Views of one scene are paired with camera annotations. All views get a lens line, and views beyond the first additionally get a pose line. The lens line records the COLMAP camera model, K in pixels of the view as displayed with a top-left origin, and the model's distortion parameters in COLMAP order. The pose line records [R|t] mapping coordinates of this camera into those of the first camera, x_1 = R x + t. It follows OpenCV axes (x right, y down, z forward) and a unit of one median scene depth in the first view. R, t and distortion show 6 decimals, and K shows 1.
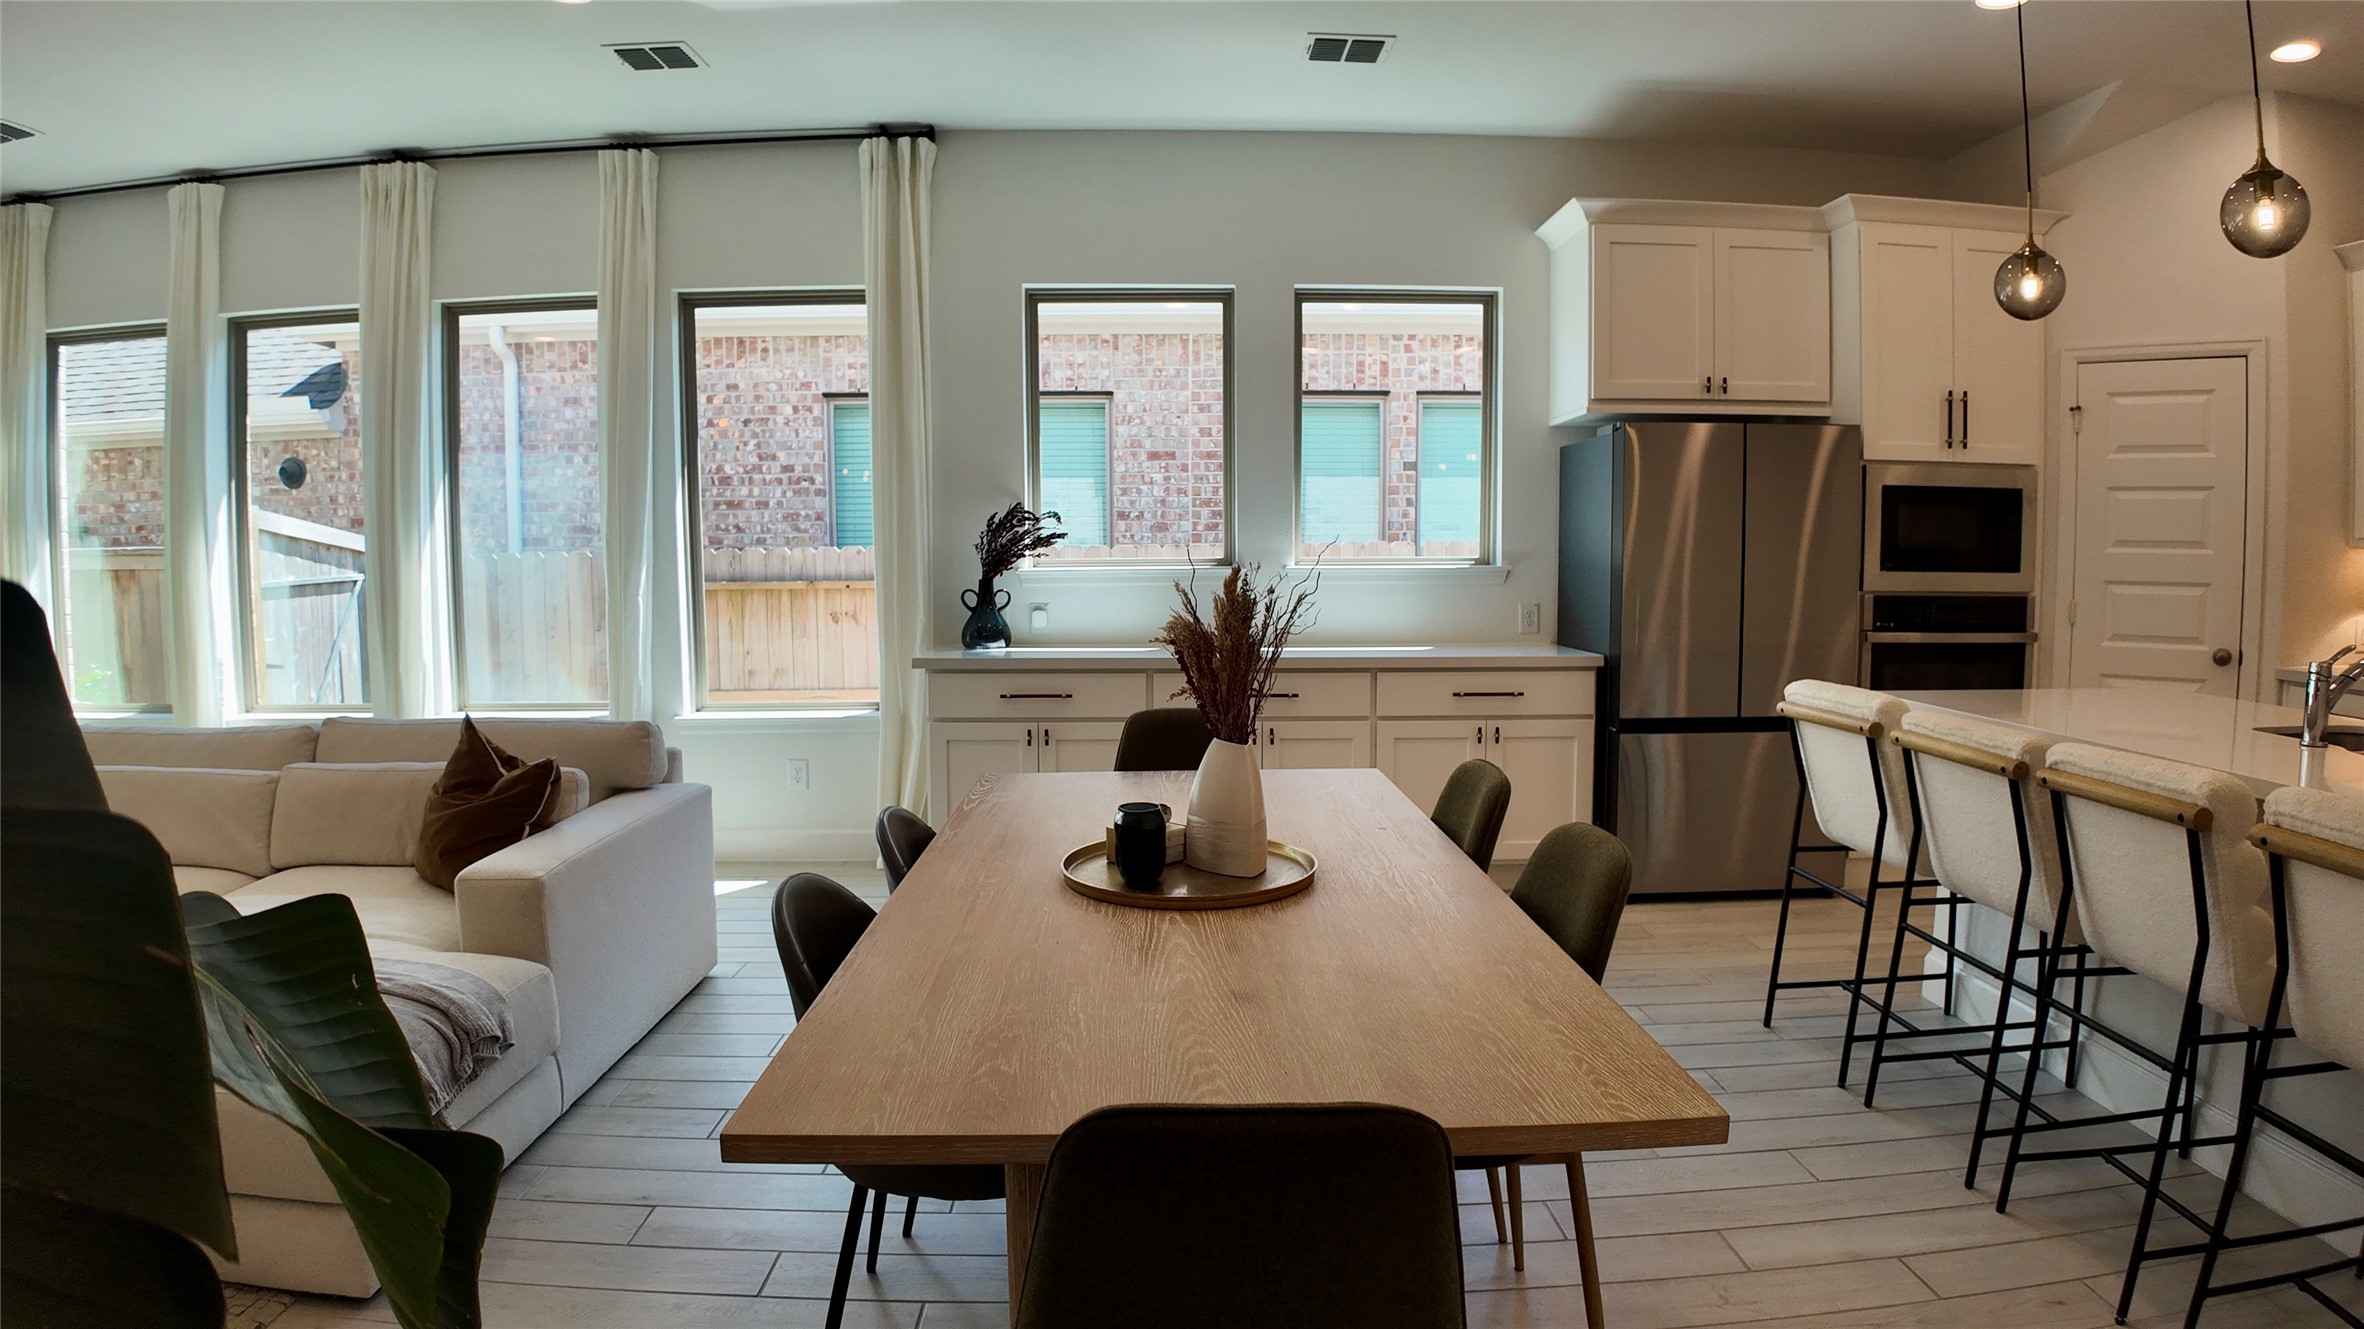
lens RADIAL K [[1405.5, 0, 1182.0], [0, 1405.5, 664.5], [0, 0, 1]] dist [0.001445, -0.081610]
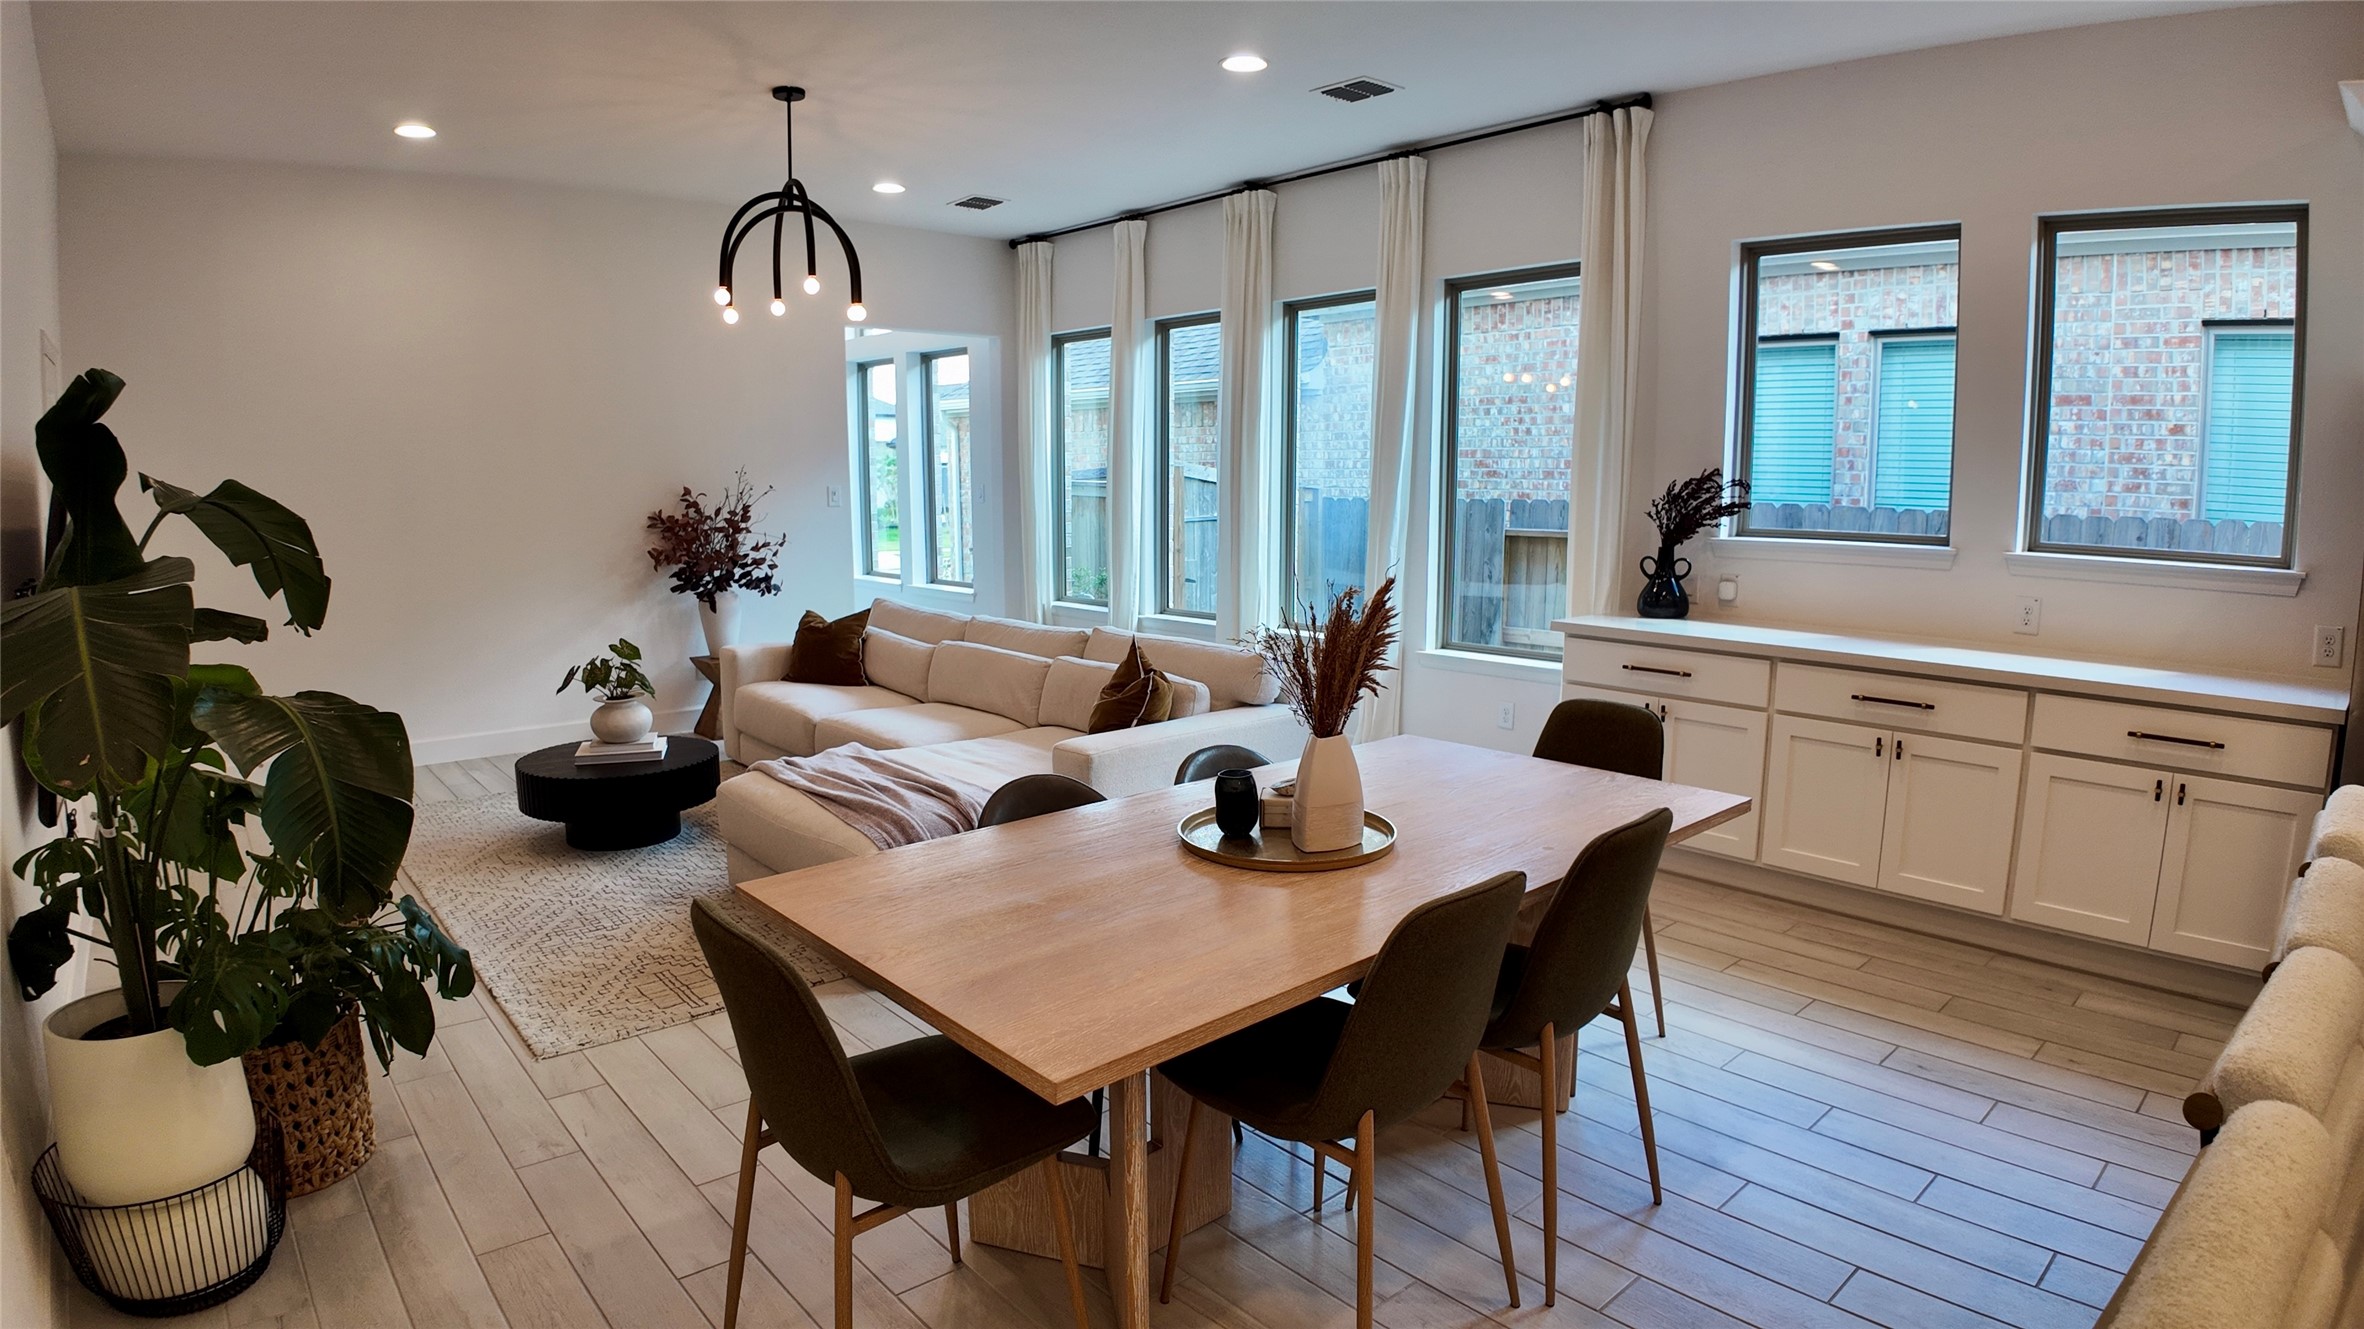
lens RADIAL K [[1374.5, 0, 1182.0], [0, 1374.5, 664.5], [0, 0, 1]] dist [-0.001885, -0.000950]
pose [[0.688624, 0.120402, -0.715053, 0.333164], [-0.075748, 0.992668, 0.094199, -0.043958], [0.721151, -0.010704, 0.692695, 0.073157]]
